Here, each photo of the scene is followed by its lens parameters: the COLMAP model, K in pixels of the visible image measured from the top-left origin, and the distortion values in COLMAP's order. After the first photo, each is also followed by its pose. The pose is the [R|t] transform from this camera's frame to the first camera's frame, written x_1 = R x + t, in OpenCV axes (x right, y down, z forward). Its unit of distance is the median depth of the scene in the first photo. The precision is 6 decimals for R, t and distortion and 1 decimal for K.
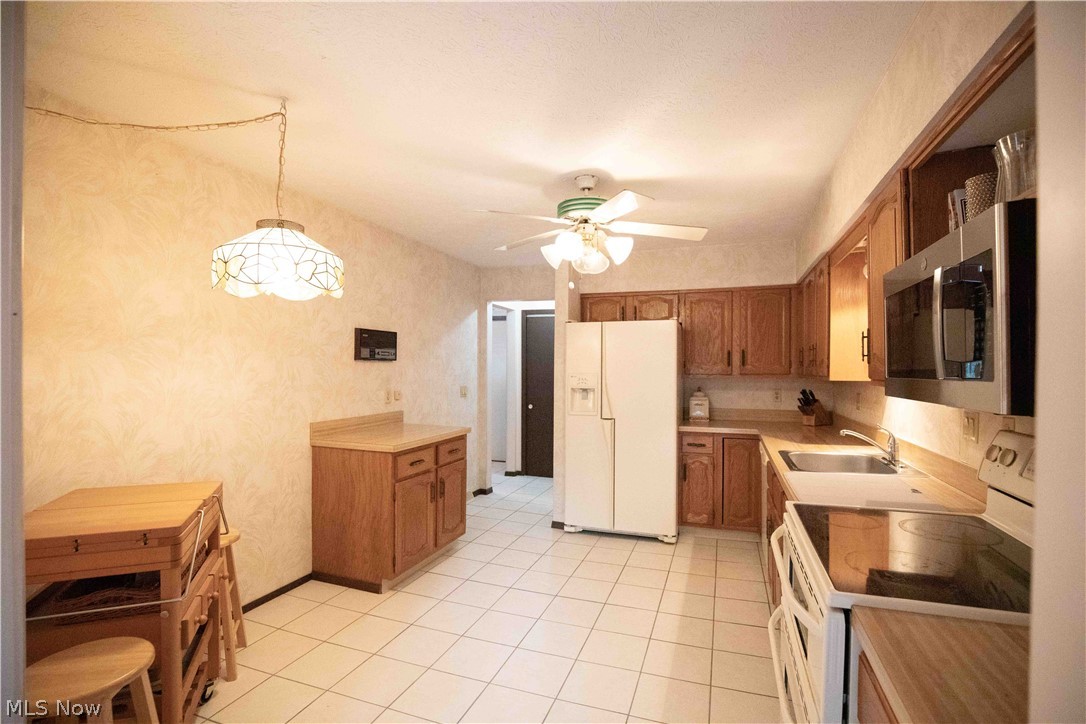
lens RADIAL K [[500.8, 0, 542.2], [0, 500.8, 364.2], [0, 0, 1]] dist [-0.021589, 0.001091]
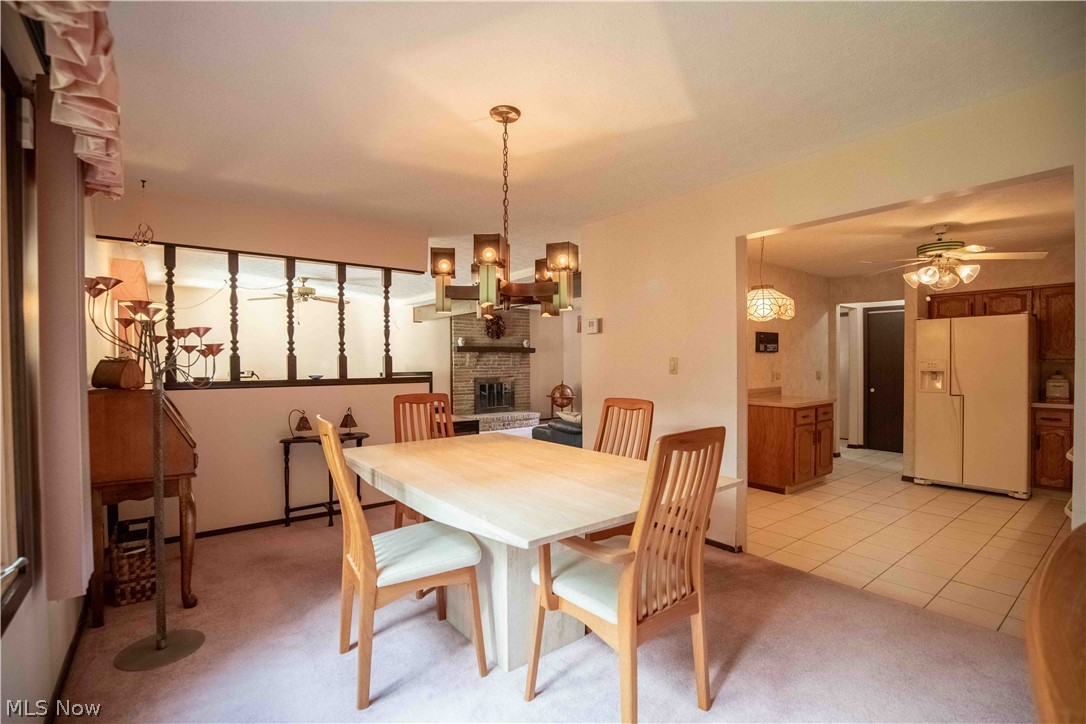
lens RADIAL K [[500.8, 0, 554.0], [0, 500.8, 367.9], [0, 0, 1]] dist [-0.021589, 0.001091]
pose [[0.855580, -0.005362, -0.517642, -0.090742], [0.015935, 0.999745, 0.015983, 0.004599], [0.517425, -0.021923, 0.855448, -0.573964]]
